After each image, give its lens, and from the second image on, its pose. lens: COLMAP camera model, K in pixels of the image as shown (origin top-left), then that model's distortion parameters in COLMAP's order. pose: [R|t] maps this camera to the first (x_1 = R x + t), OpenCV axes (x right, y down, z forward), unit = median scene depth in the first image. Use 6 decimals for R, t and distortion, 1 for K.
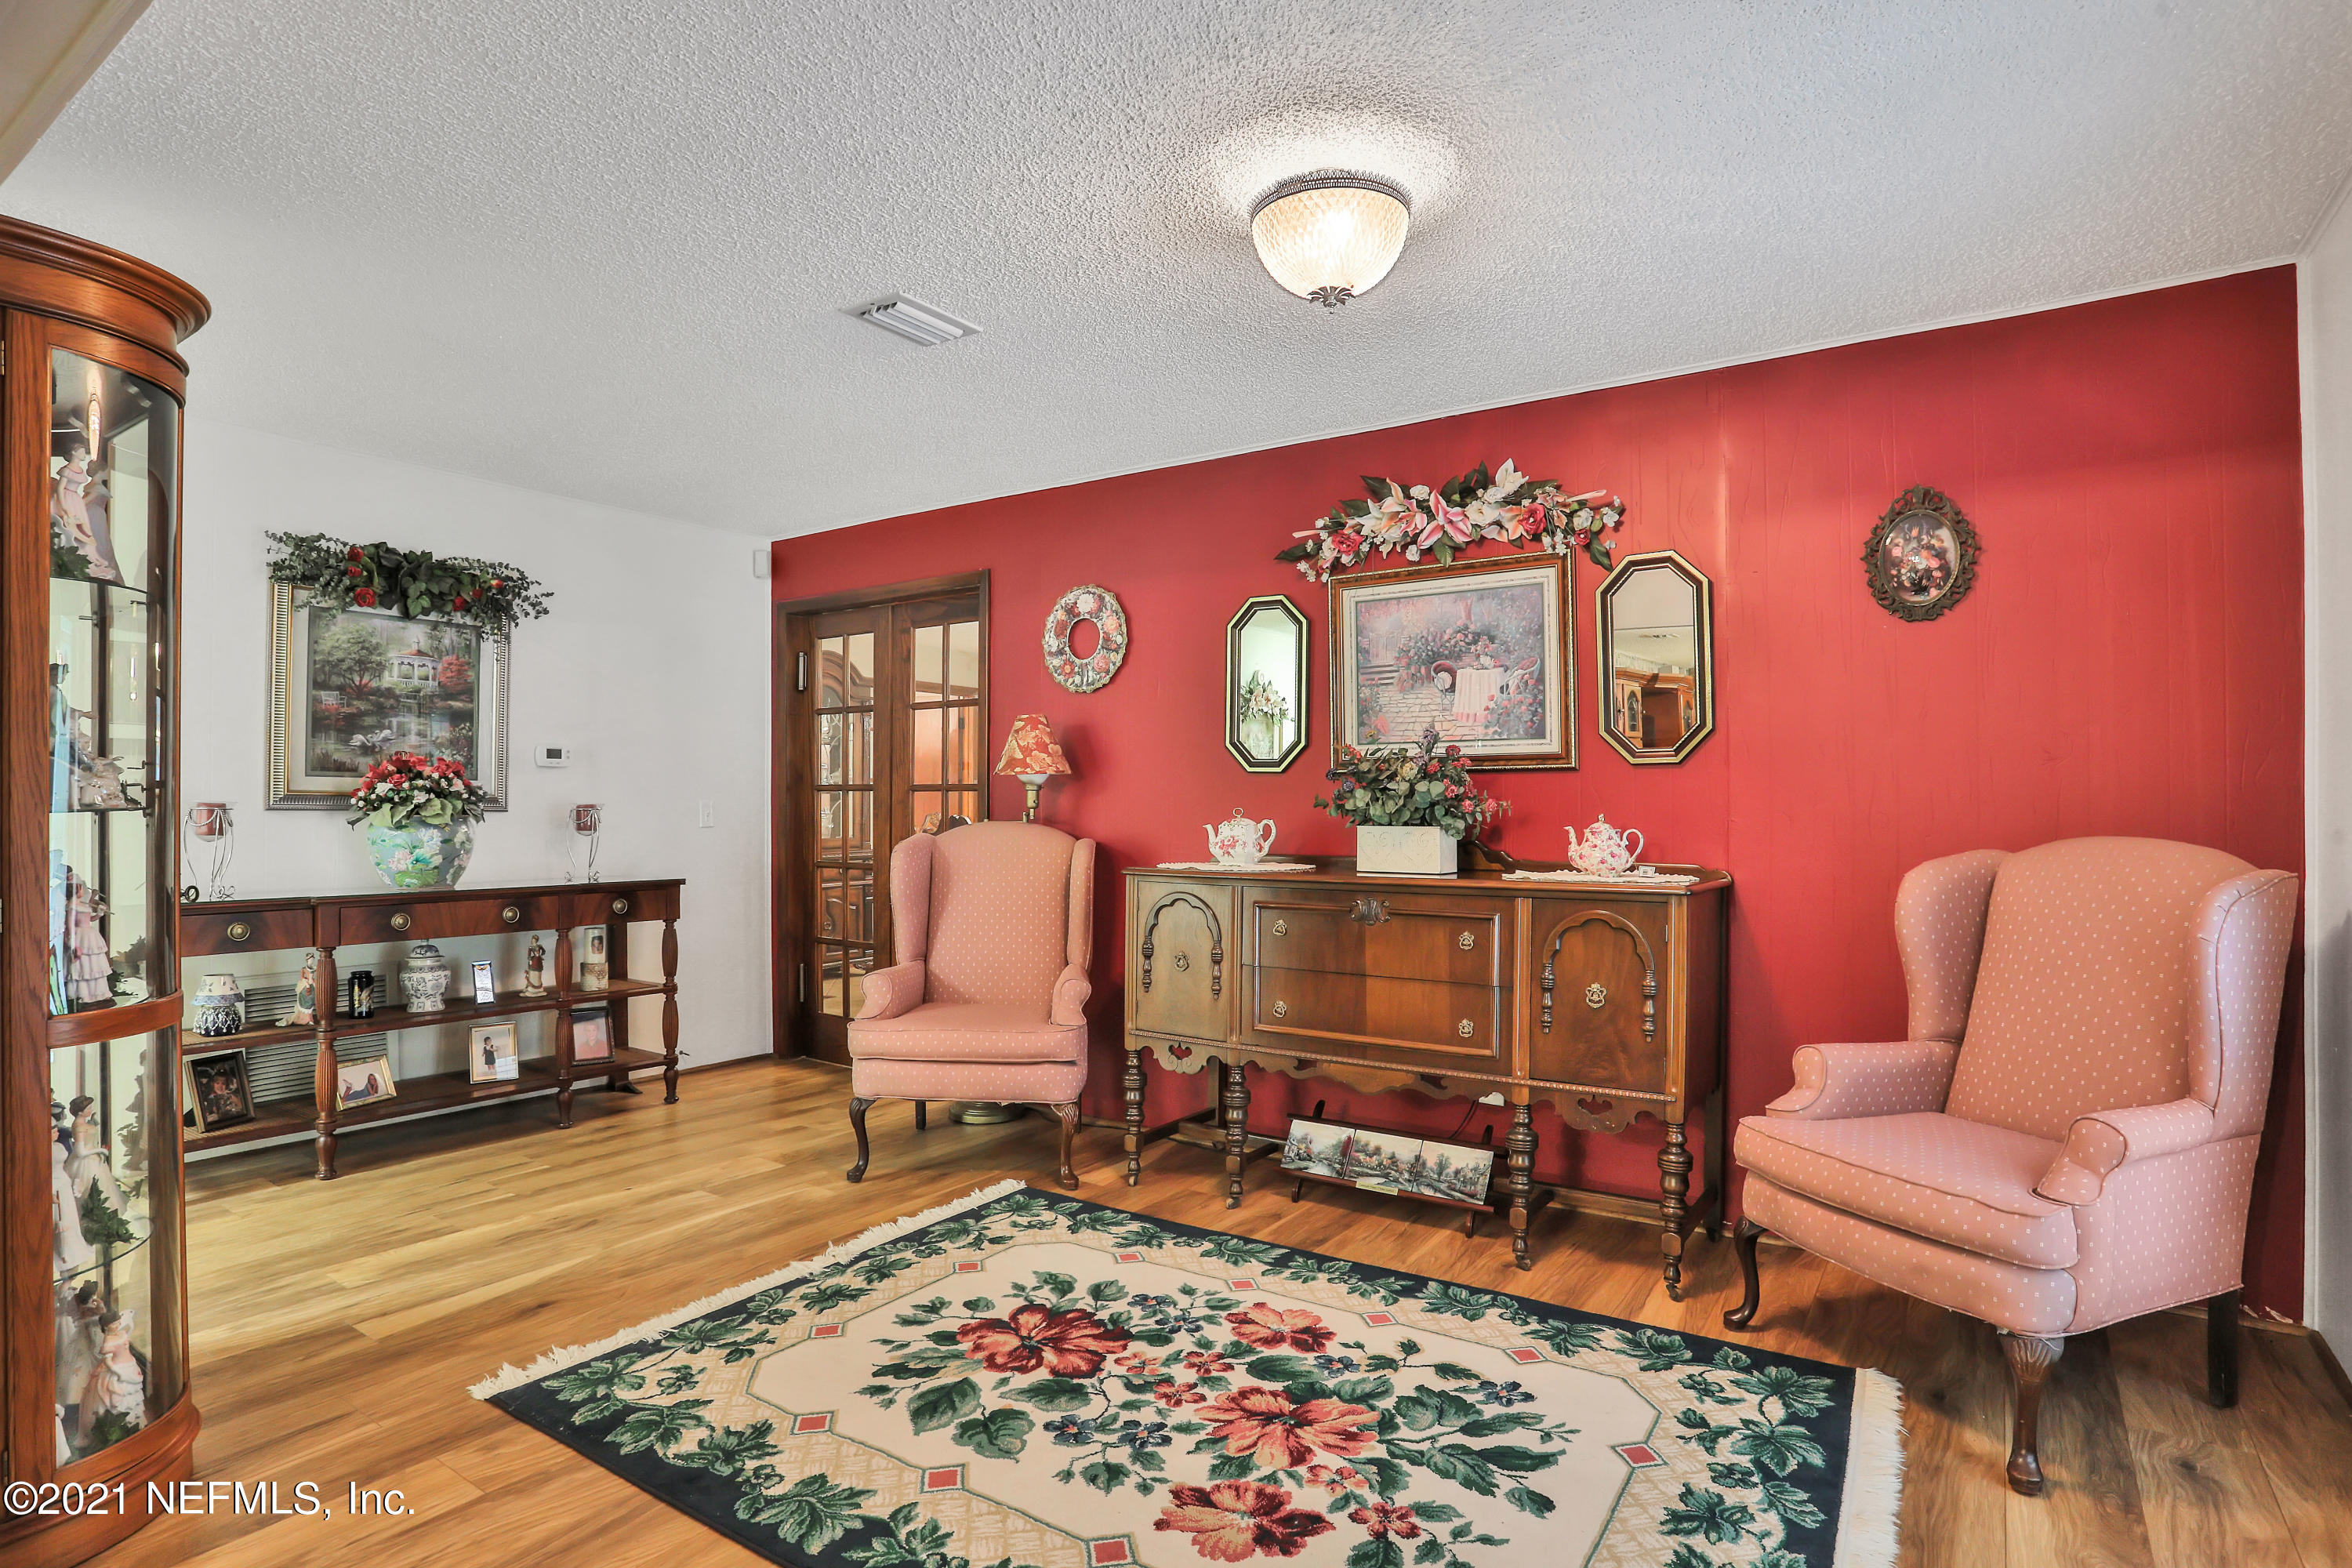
lens RADIAL K [[1230.3, 0, 1150.6], [0, 1230.3, 771.2], [0, 0, 1]] dist [-0.048856, 0.012231]
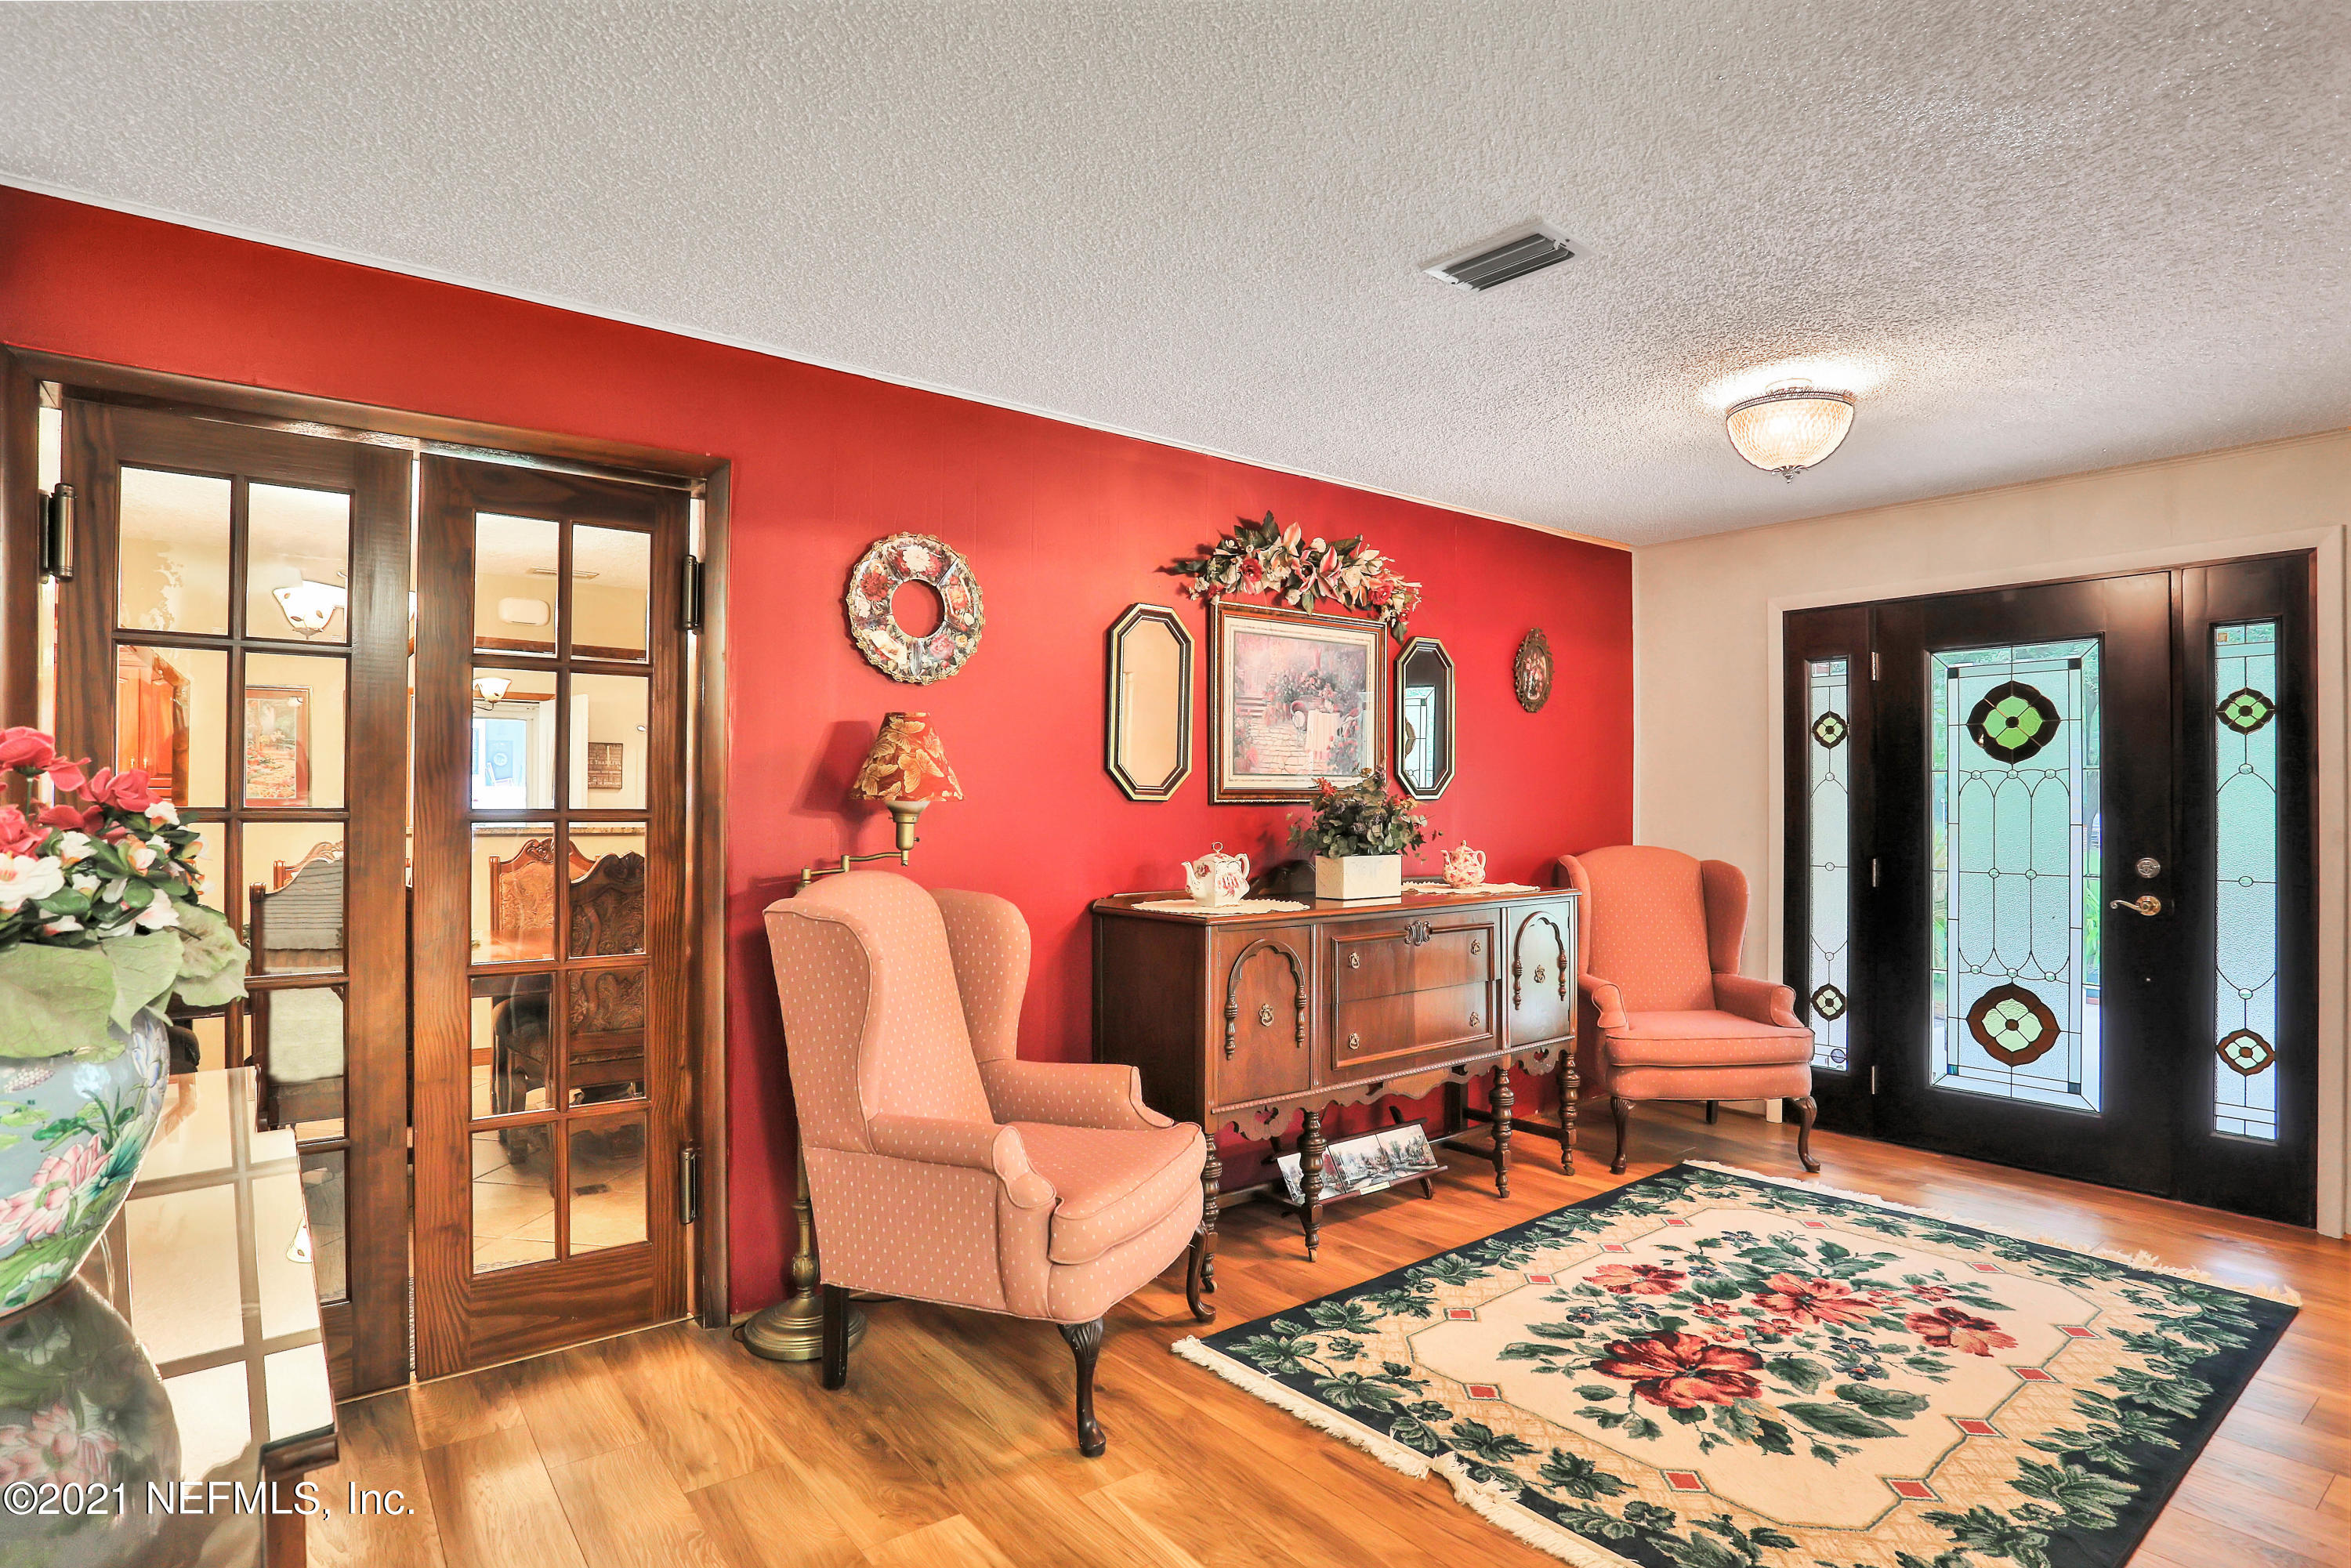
lens RADIAL K [[1229.7, 0, 1170.8], [0, 1229.7, 809.9], [0, 0, 1]] dist [-0.048856, 0.012231]
pose [[0.287222, 0.000586, 0.957864, -1.125019], [-0.017815, 0.999830, 0.004731, 0.004172], [-0.957698, -0.018424, 0.287183, 1.077624]]
